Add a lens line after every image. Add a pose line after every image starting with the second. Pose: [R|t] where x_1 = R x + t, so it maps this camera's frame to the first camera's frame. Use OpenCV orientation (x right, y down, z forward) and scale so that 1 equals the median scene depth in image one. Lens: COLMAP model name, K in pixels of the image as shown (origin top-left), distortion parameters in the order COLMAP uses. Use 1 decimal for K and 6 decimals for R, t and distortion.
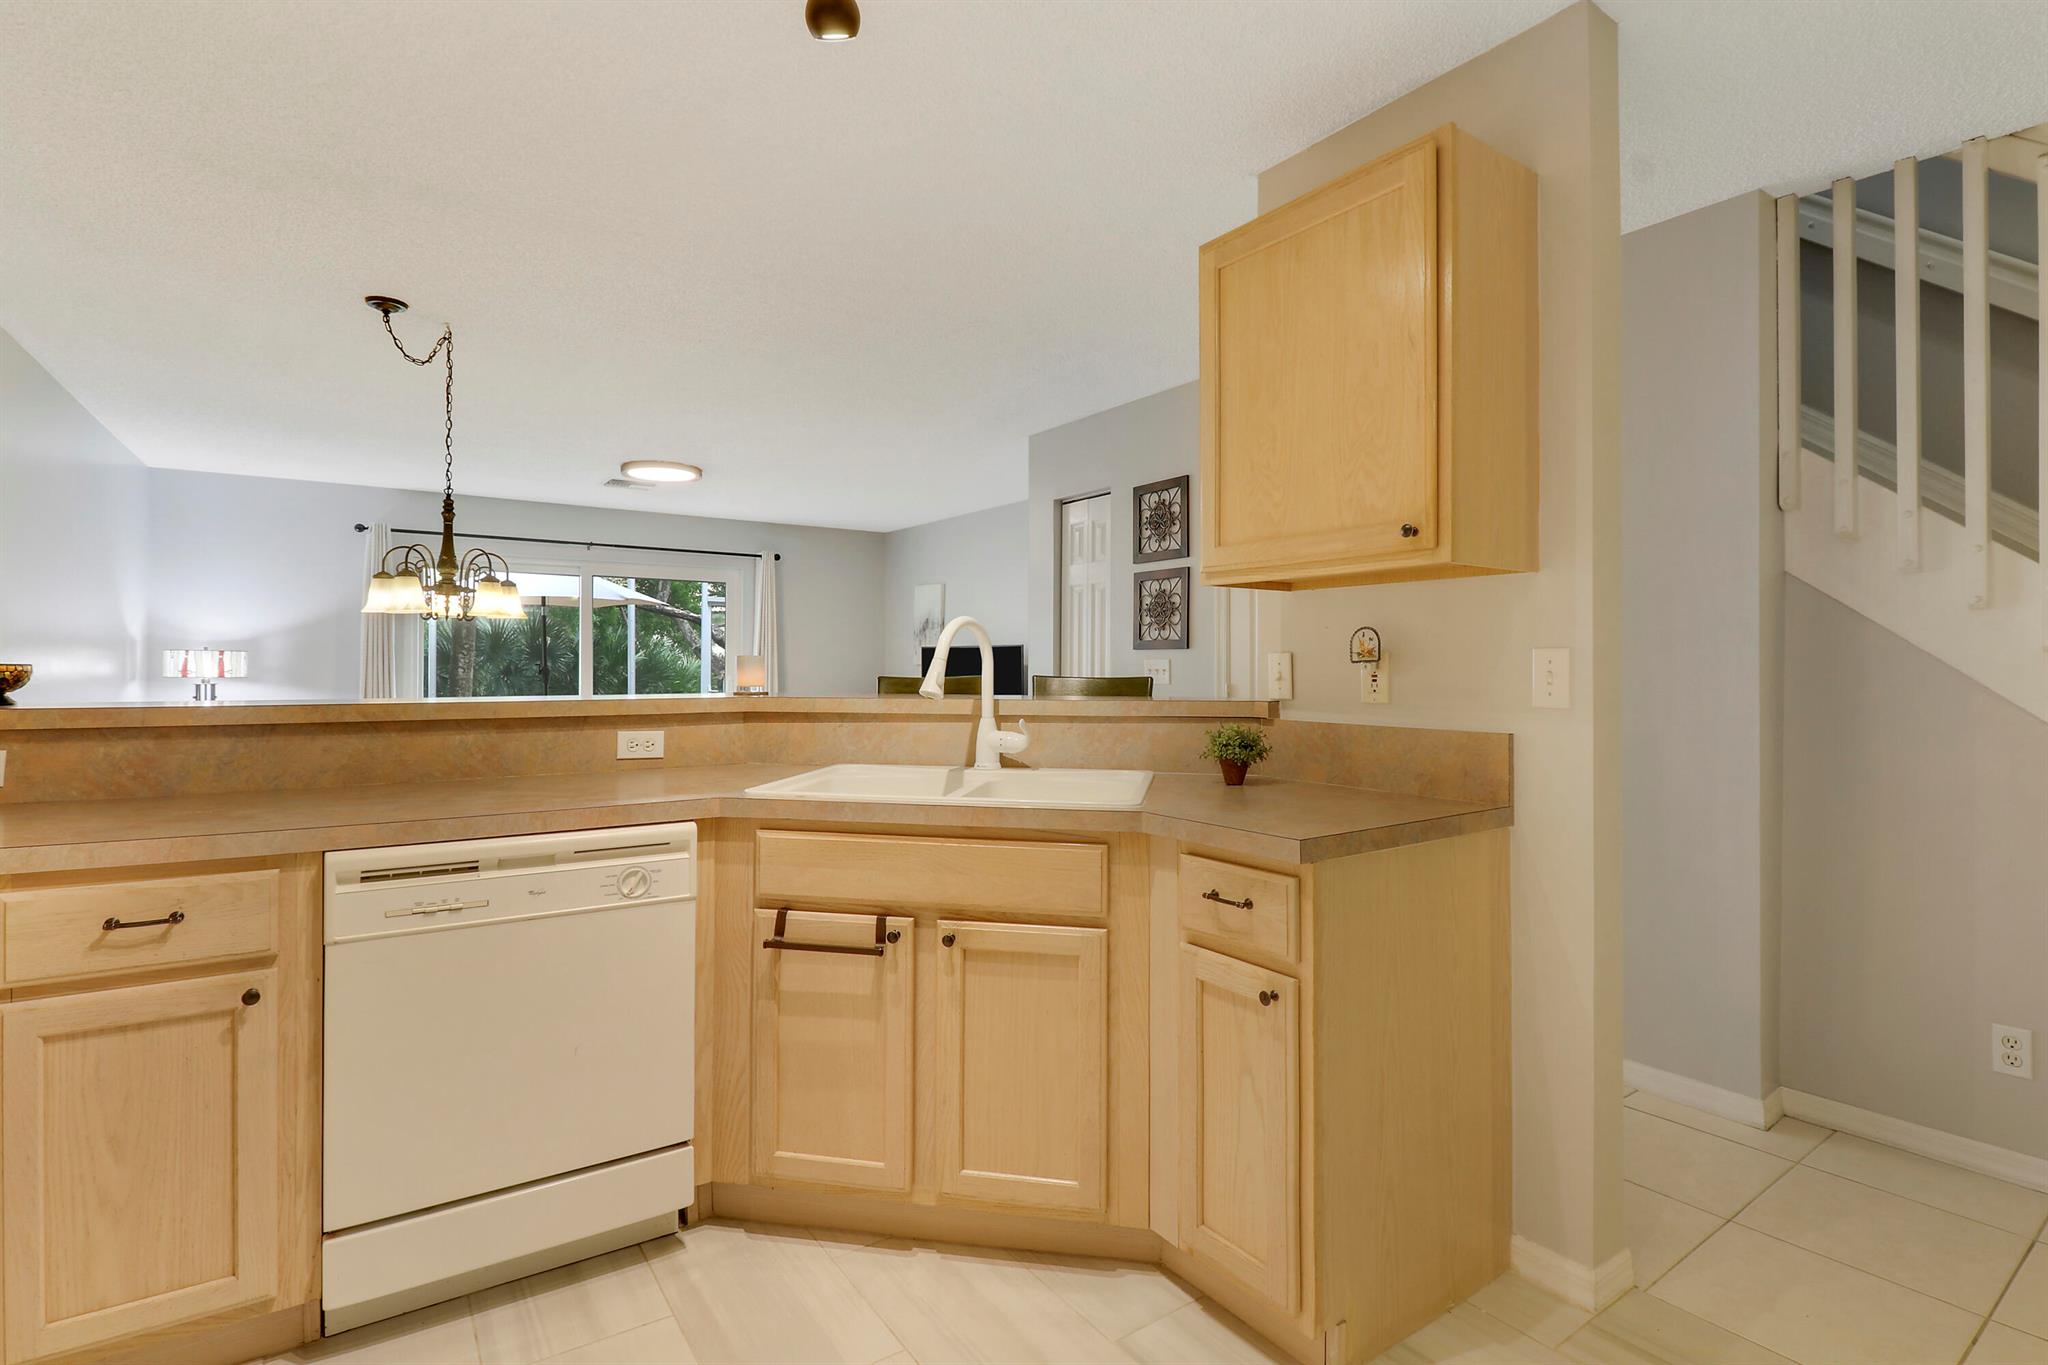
lens RADIAL K [[954.4, 0, 1018.2], [0, 954.4, 660.8], [0, 0, 1]] dist [-0.001998, -0.012455]
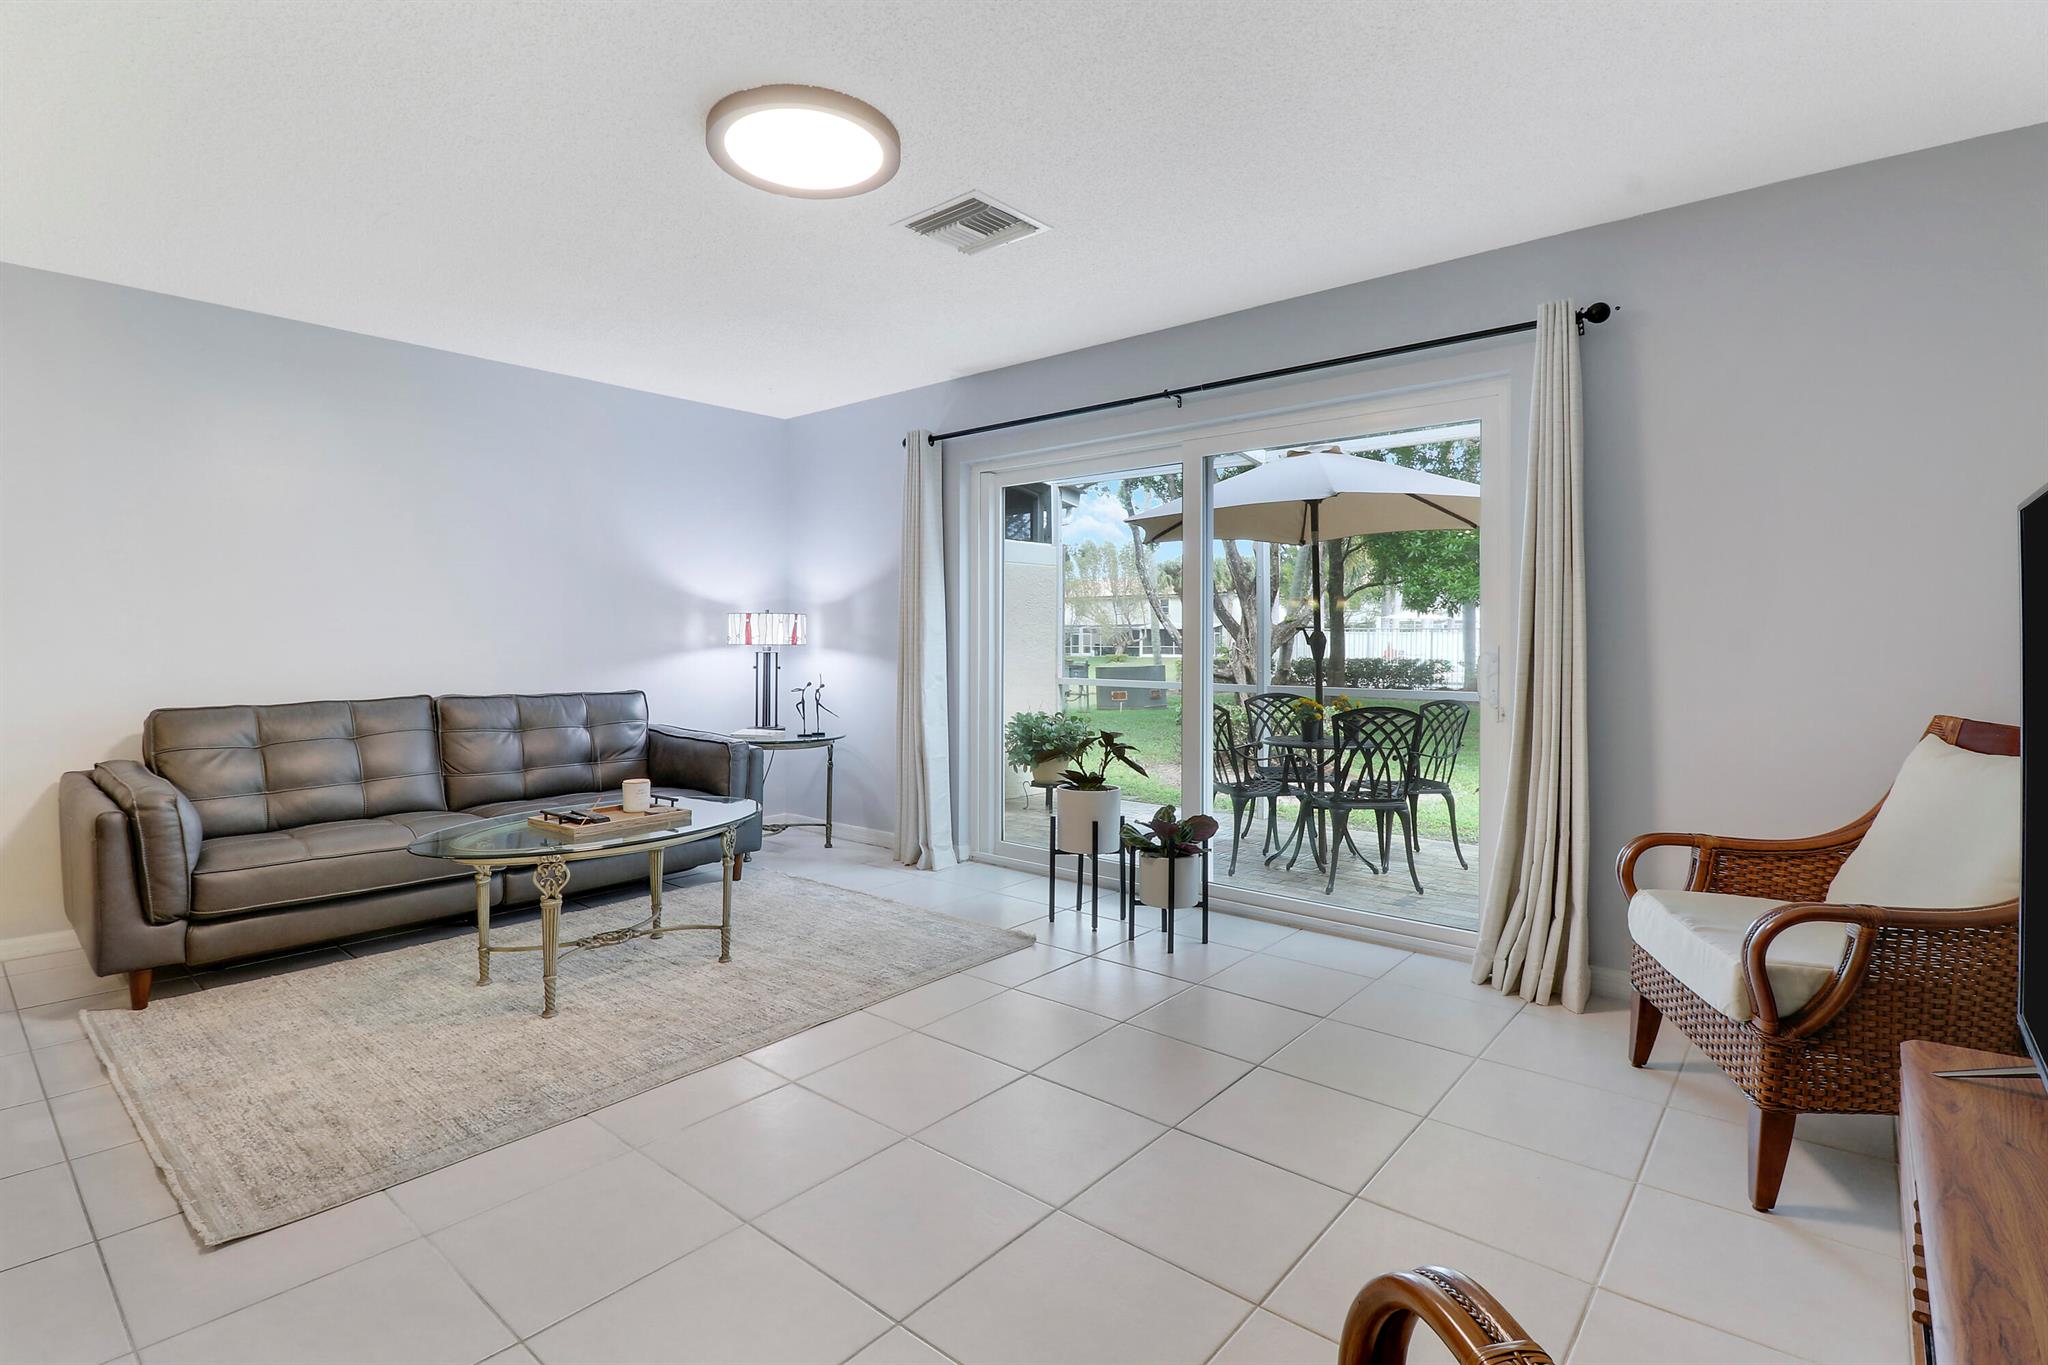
lens RADIAL K [[952.7, 0, 1027.1], [0, 952.7, 636.2], [0, 0, 1]] dist [0.000620, -0.011732]
pose [[0.263120, -0.008729, -0.964724, 0.141546], [0.008285, 0.999943, -0.006789, 0.050502], [0.964728, -0.006206, 0.263177, 2.854171]]
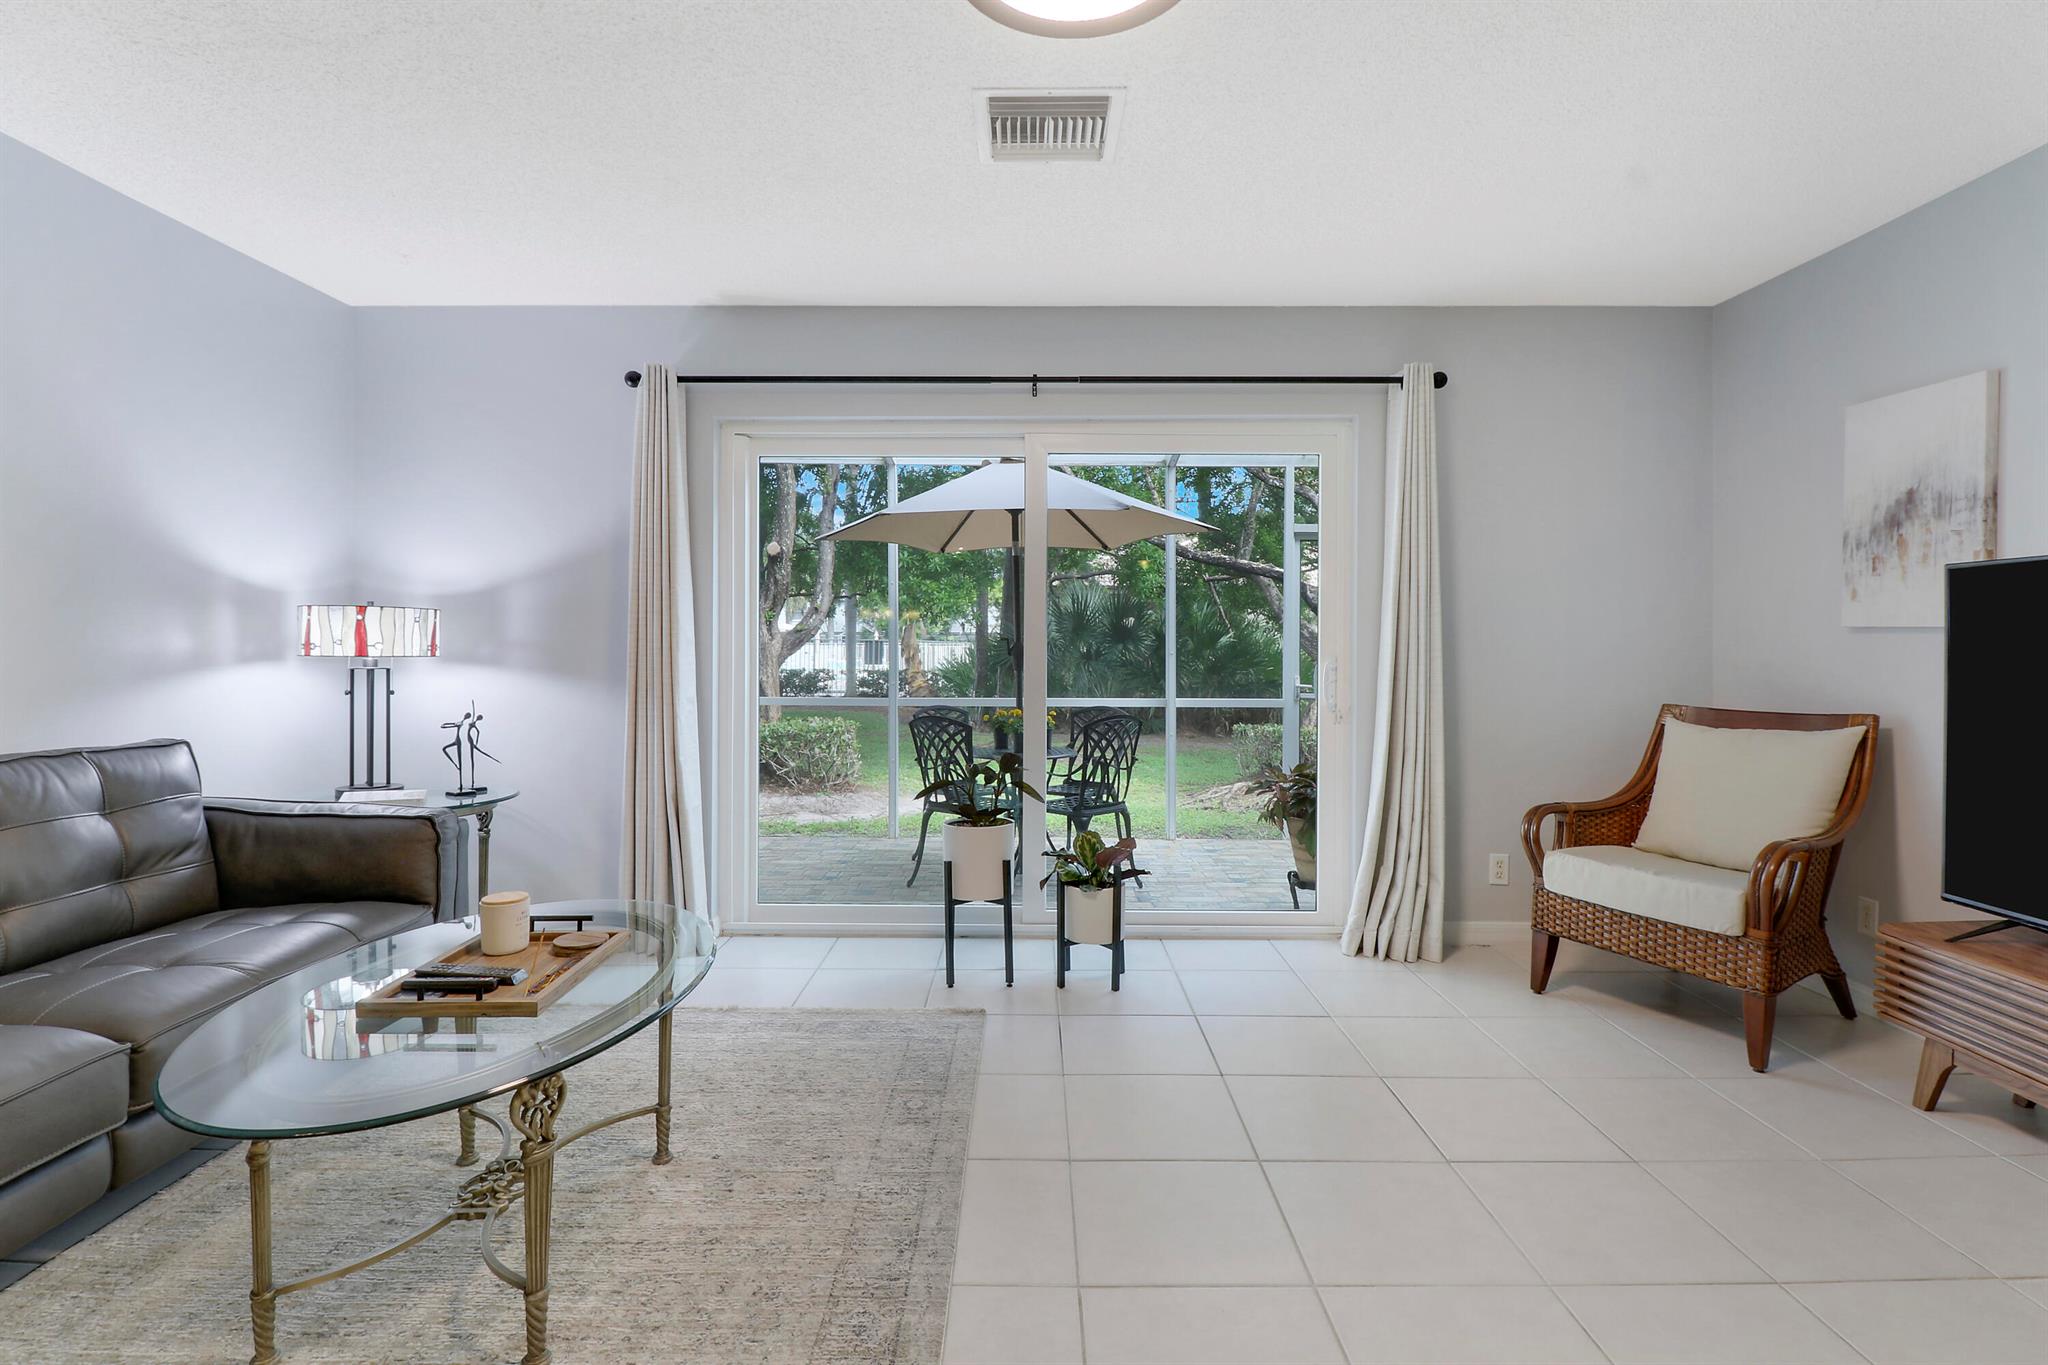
lens RADIAL K [[954.4, 0, 1018.2], [0, 954.4, 660.8], [0, 0, 1]] dist [-0.001998, -0.012455]
pose [[0.815792, 0.003407, -0.578335, -0.645650], [0.005150, 0.999900, 0.013154, 0.042736], [0.578322, -0.013709, 0.815693, 2.192420]]
